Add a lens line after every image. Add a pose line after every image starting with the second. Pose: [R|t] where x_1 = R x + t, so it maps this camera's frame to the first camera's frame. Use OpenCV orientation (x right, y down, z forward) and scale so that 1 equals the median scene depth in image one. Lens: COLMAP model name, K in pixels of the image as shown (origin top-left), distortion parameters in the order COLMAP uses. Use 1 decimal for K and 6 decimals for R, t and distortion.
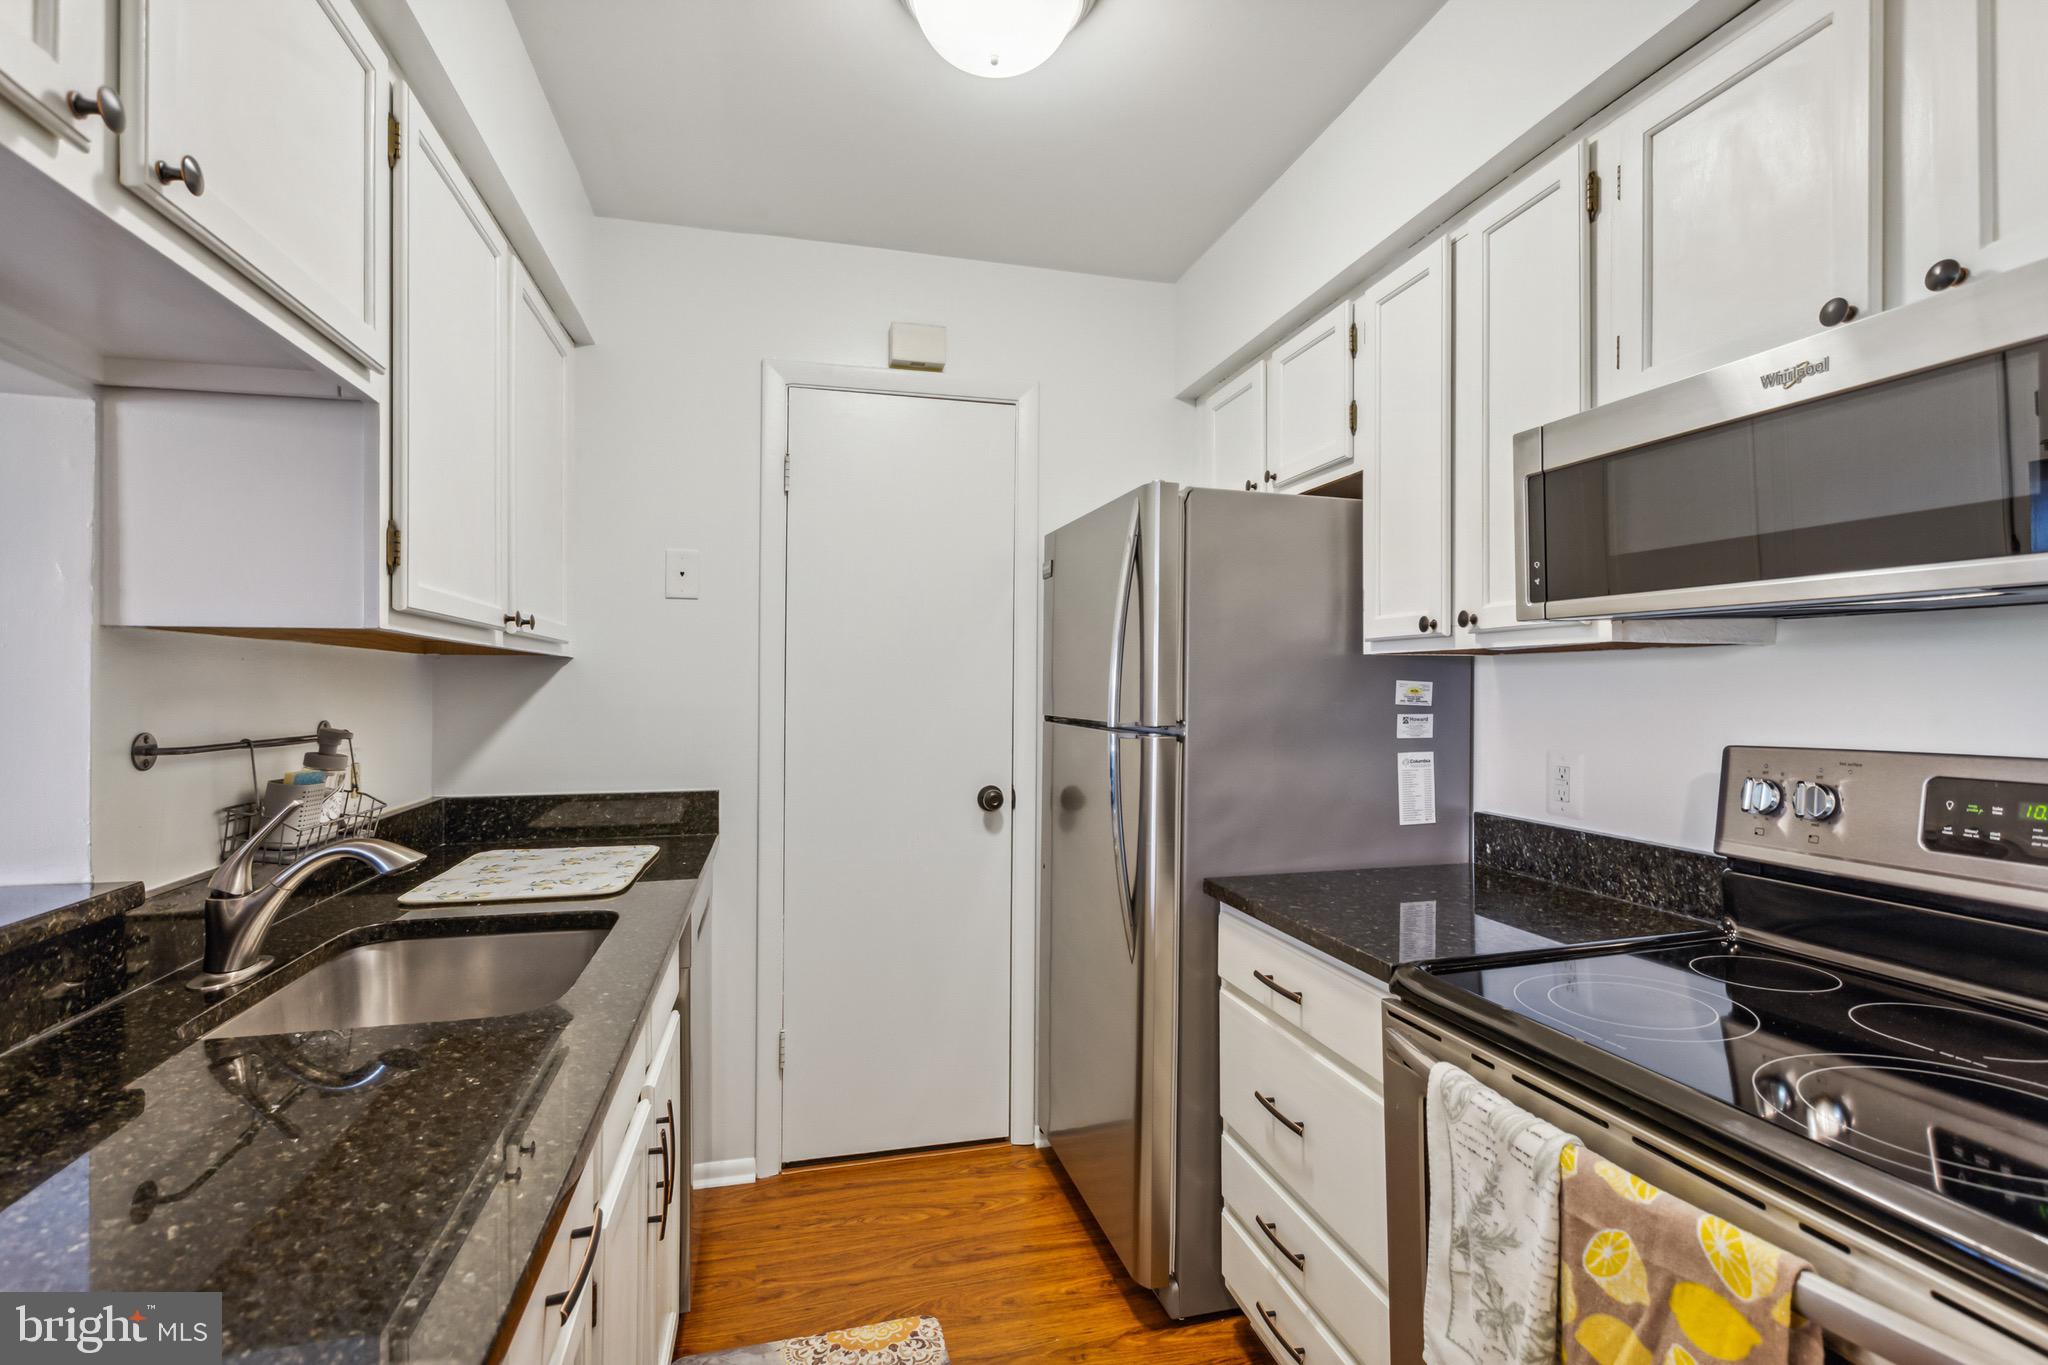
lens RADIAL K [[954.0, 0, 1027.2], [0, 954.0, 689.9], [0, 0, 1]] dist [0.003976, -0.001558]
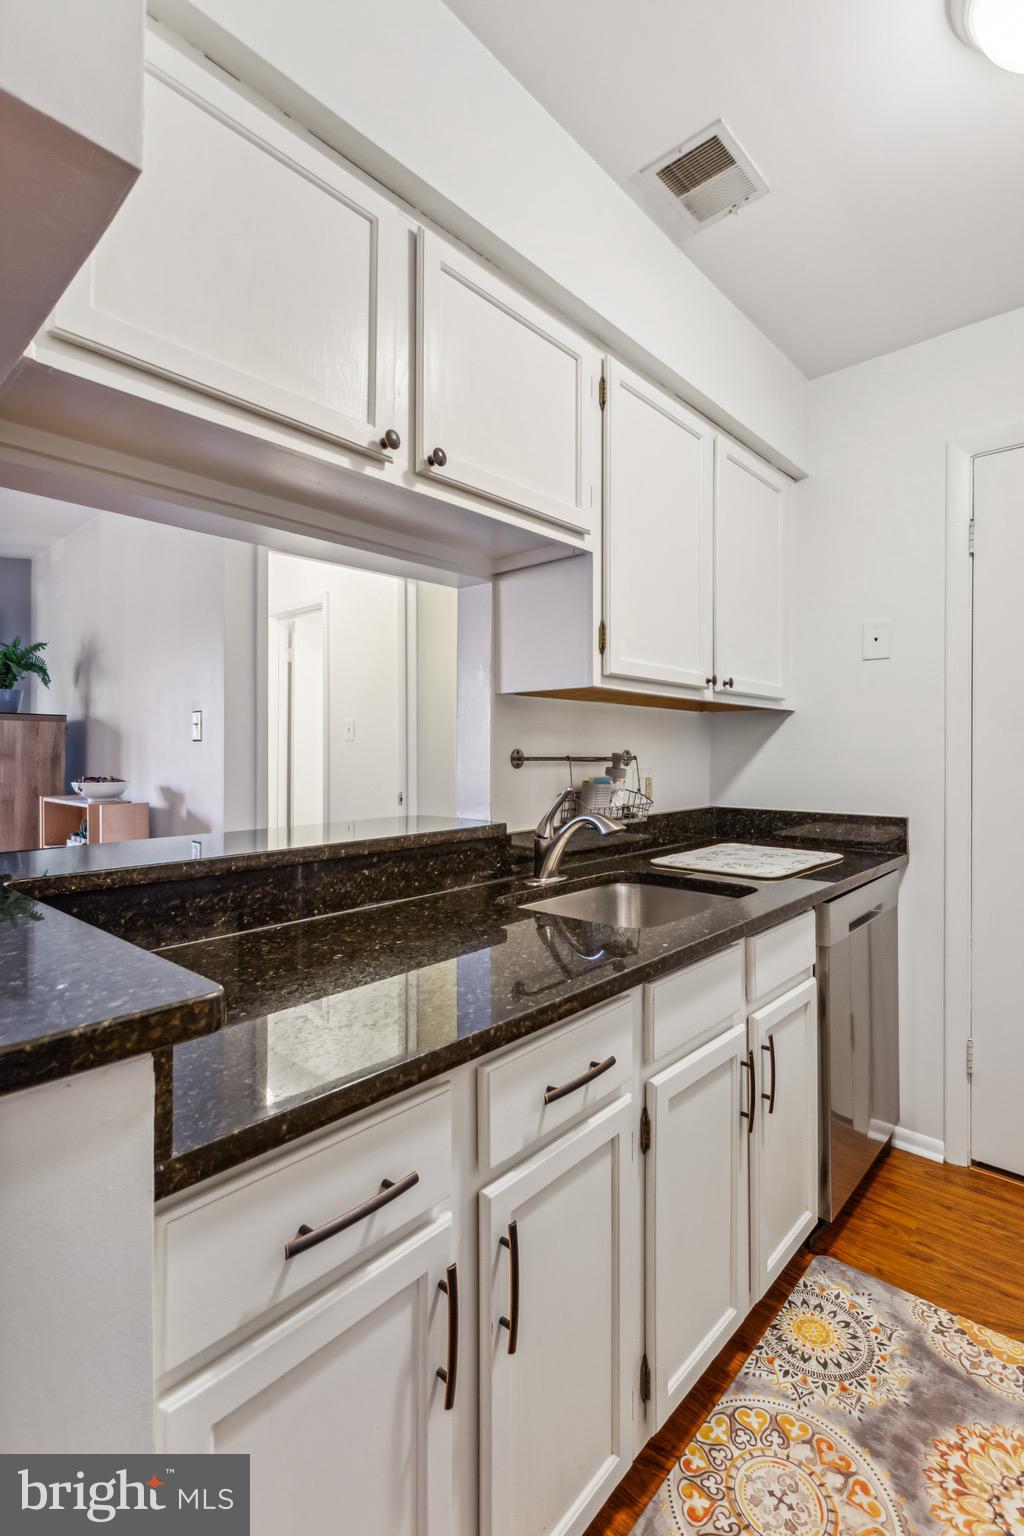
lens RADIAL K [[715.5, 0, 514.0], [0, 715.5, 749.5], [0, 0, 1]] dist [0.003976, -0.001558]
pose [[0.551200, -0.002318, -0.834370, 0.219223], [-0.003646, 0.999980, -0.005186, 0.039906], [0.834365, 0.005900, 0.551180, 0.141640]]
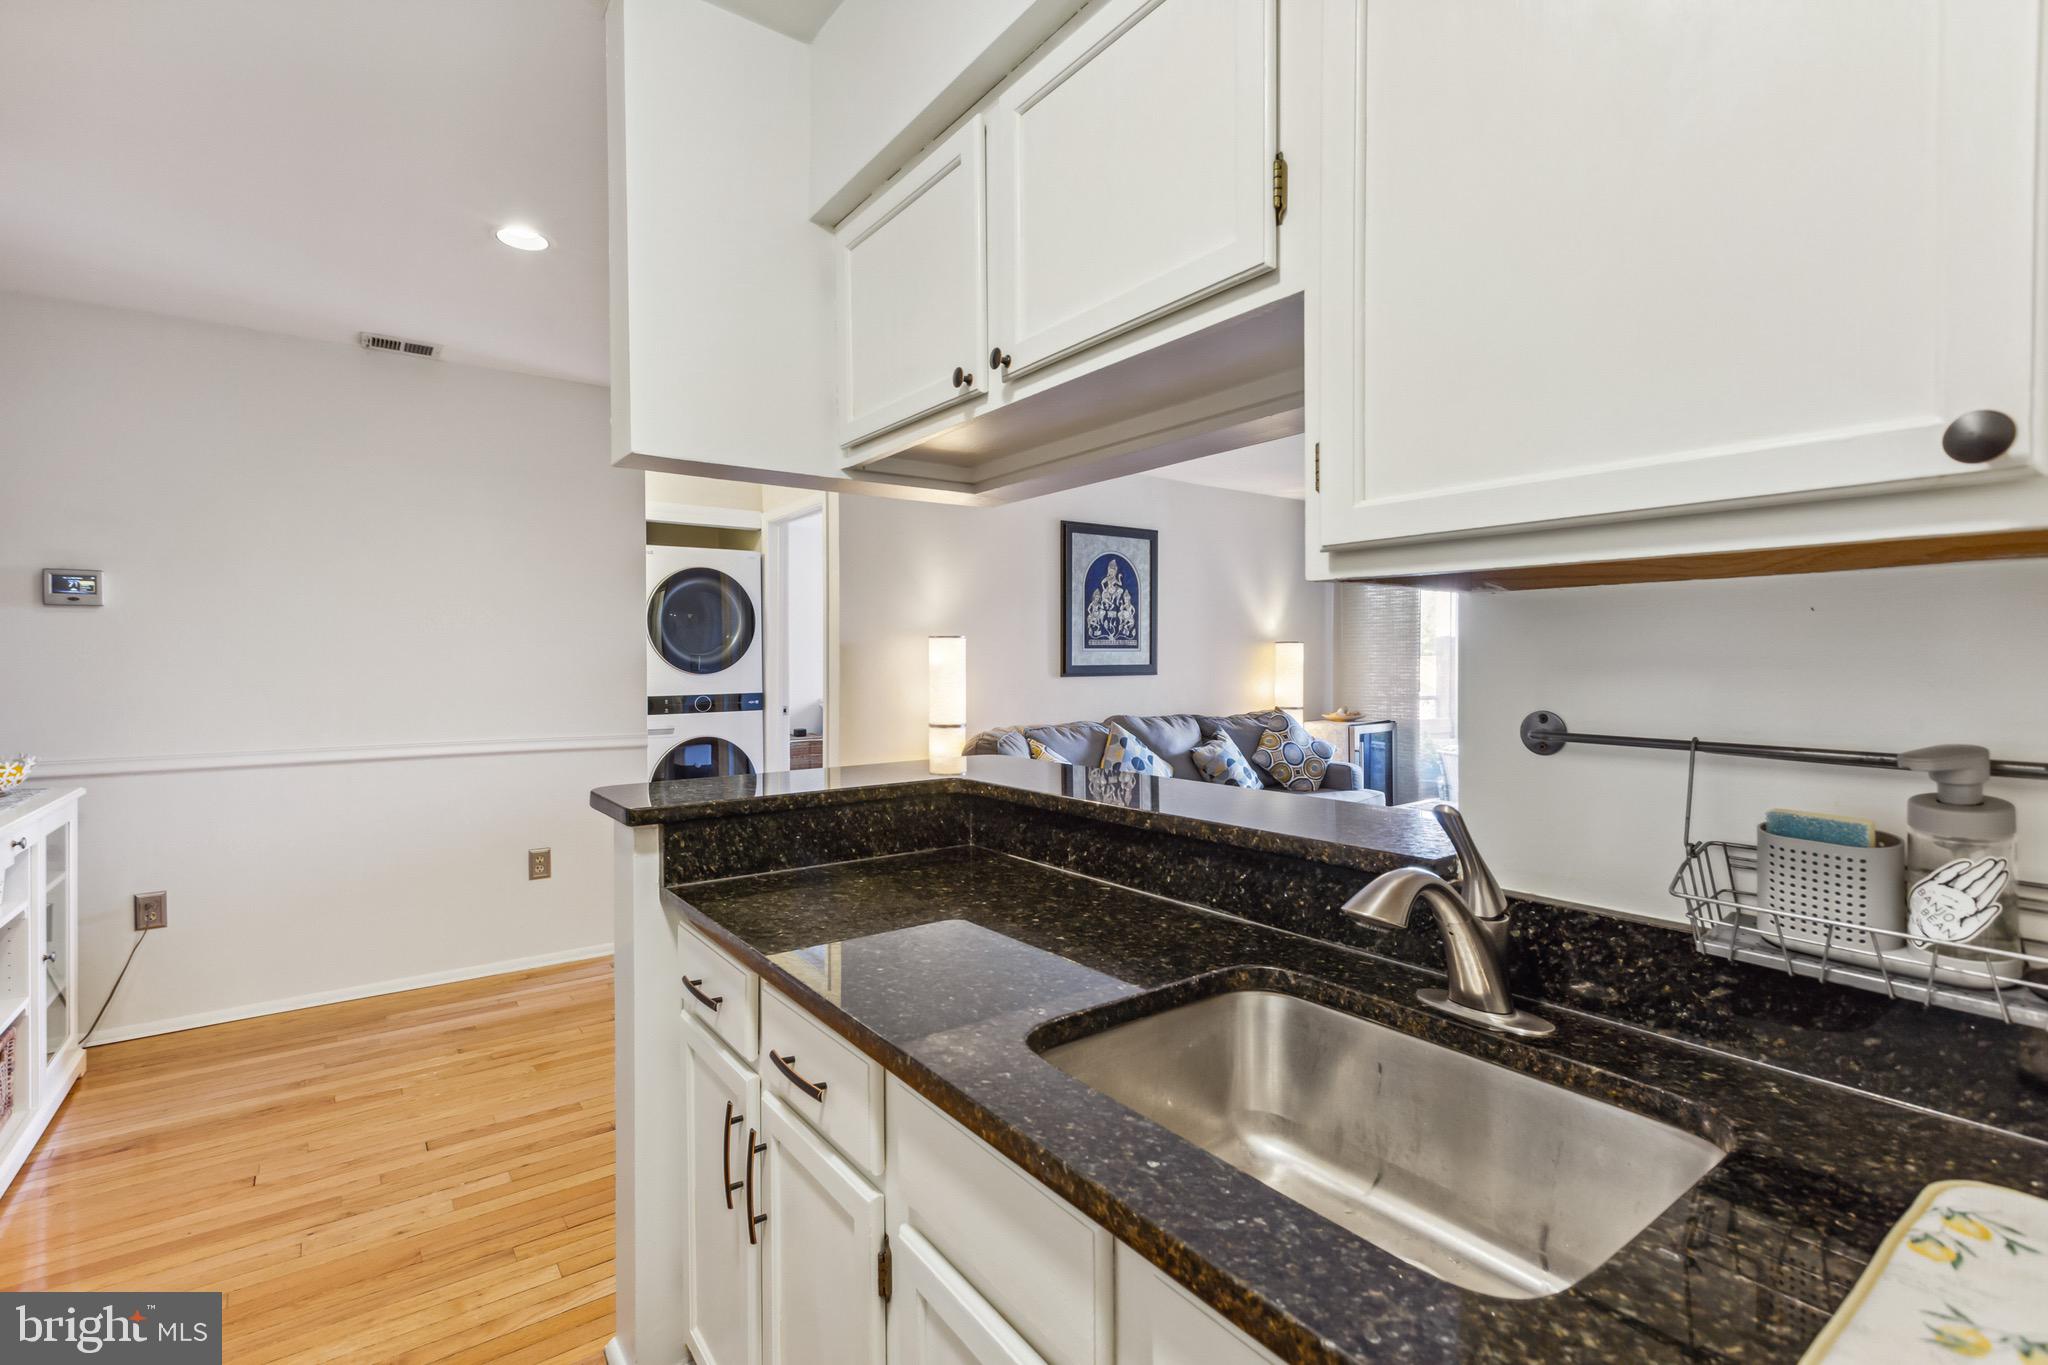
lens RADIAL K [[954.0, 0, 1028.8], [0, 954.0, 678.9], [0, 0, 1]] dist [0.003976, -0.001558]
pose [[-0.925879, 0.011584, -0.377642, -0.130426], [0.001899, 0.999660, 0.026009, -0.005367], [0.377815, 0.023364, -0.925586, 1.215396]]
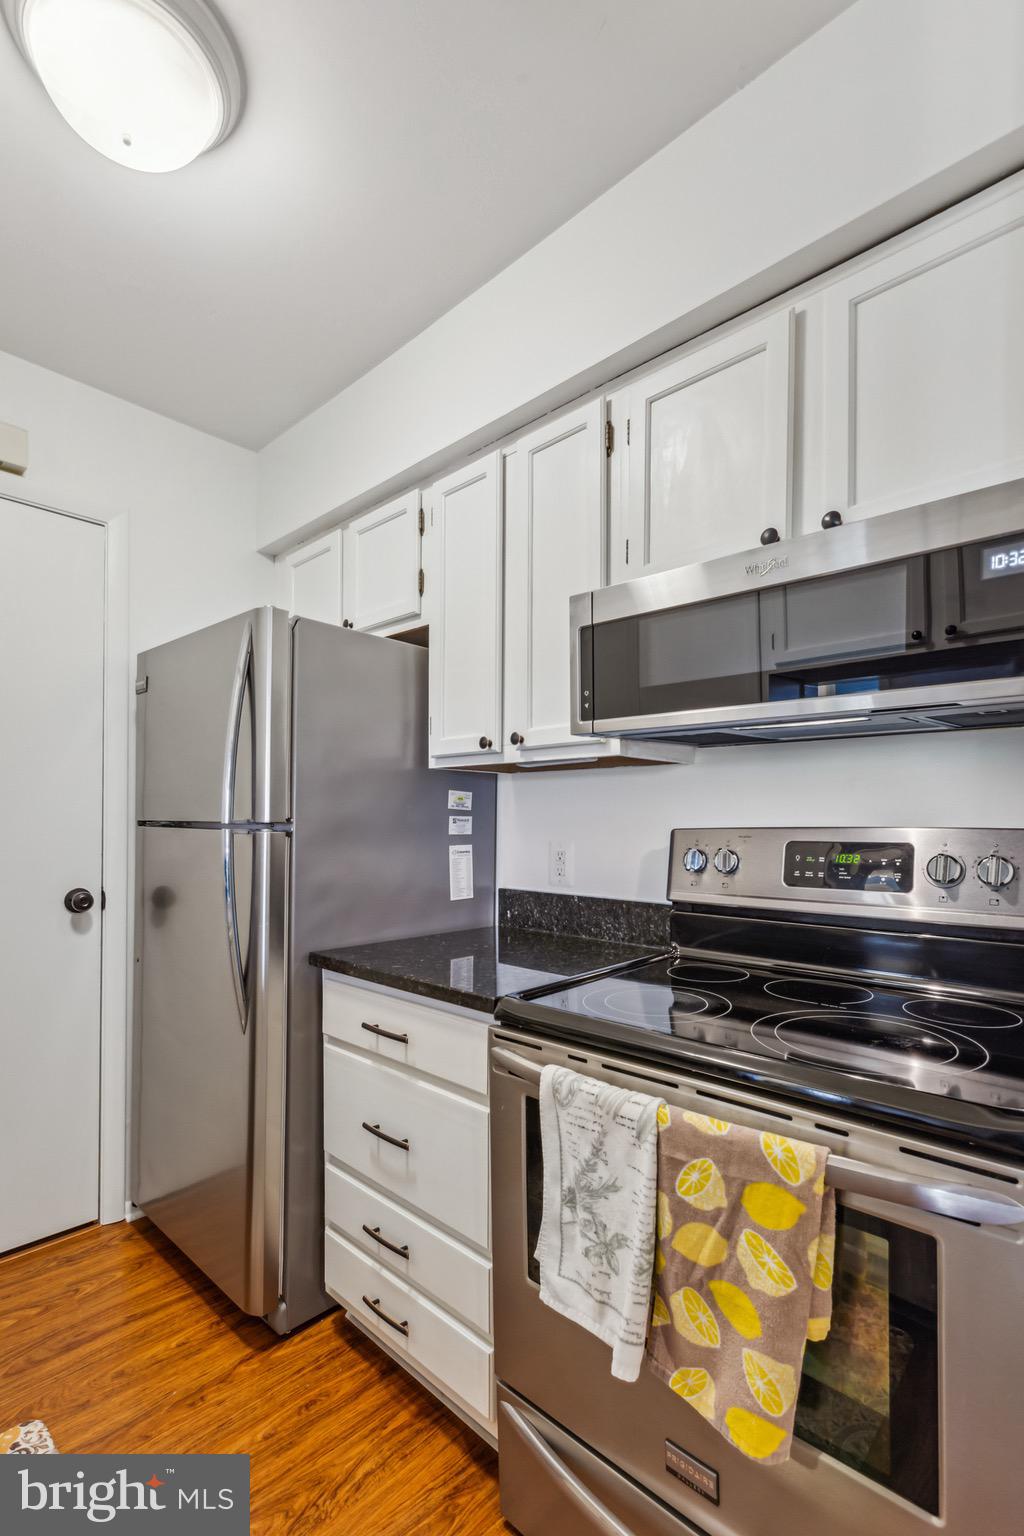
lens RADIAL K [[715.5, 0, 504.3], [0, 715.5, 835.1], [0, 0, 1]] dist [0.003976, -0.001558]
pose [[0.852356, -0.003404, 0.522951, -0.079565], [-0.004299, 0.999899, 0.013516, 0.045767], [-0.522944, -0.013769, 0.852256, 0.143468]]
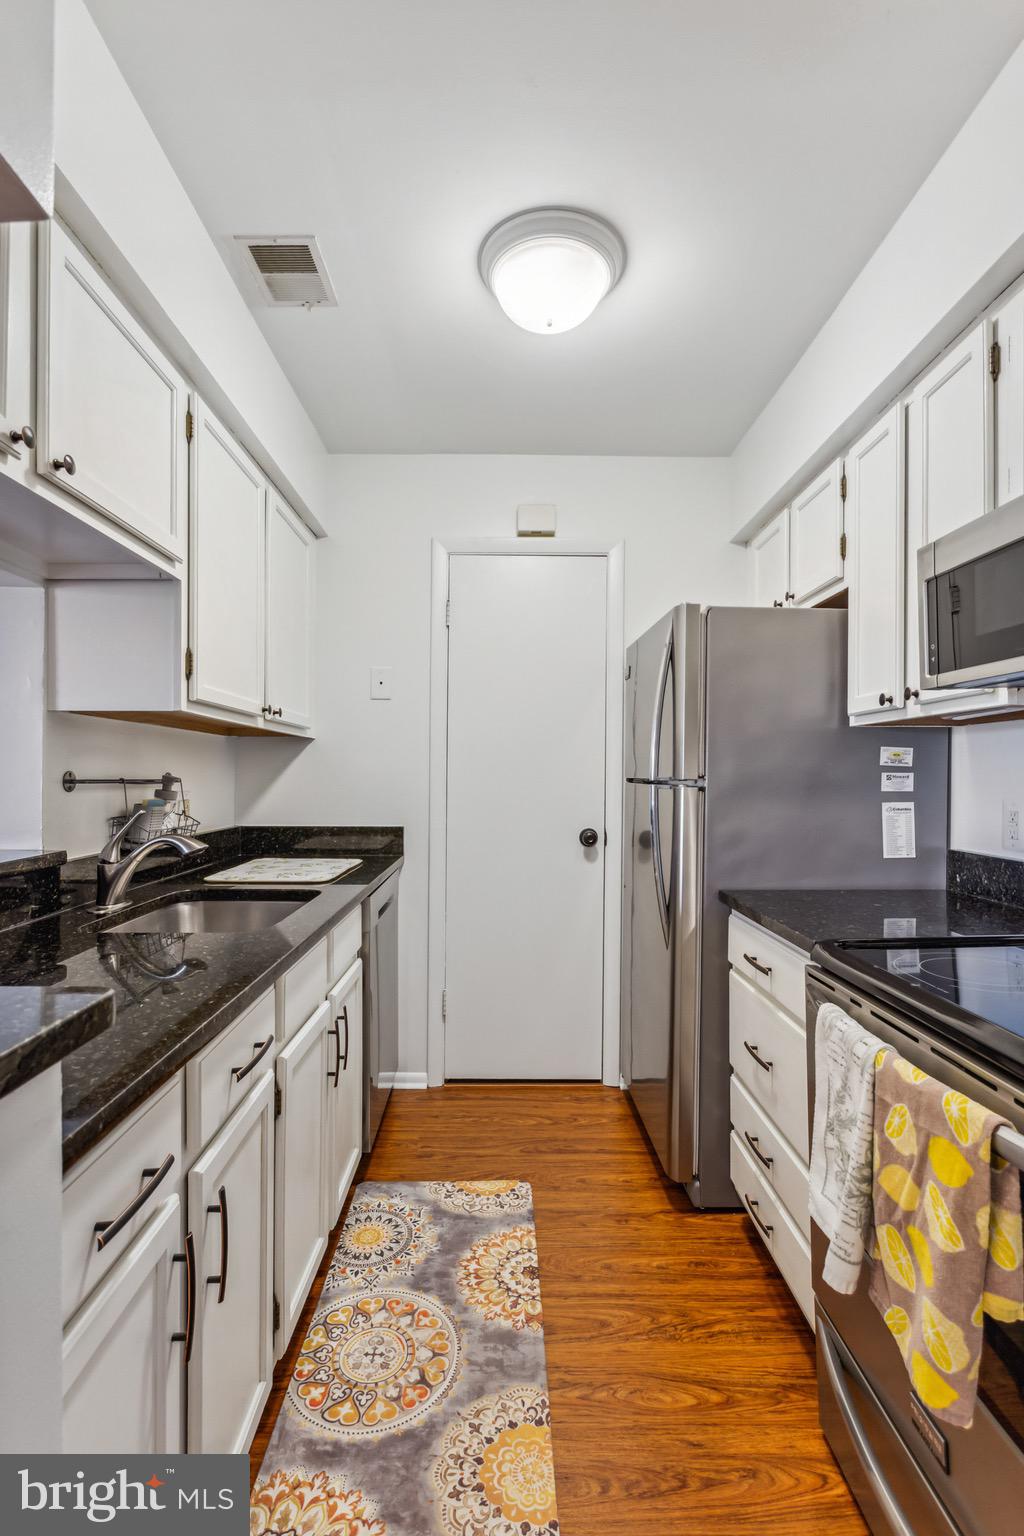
lens RADIAL K [[715.5, 0, 505.4], [0, 715.5, 779.2], [0, 0, 1]] dist [0.003976, -0.001558]
pose [[0.970608, 0.002994, -0.240647, 0.152390], [-0.002708, 0.999995, 0.001523, 0.041855], [0.240651, -0.000826, 0.970611, -0.087396]]
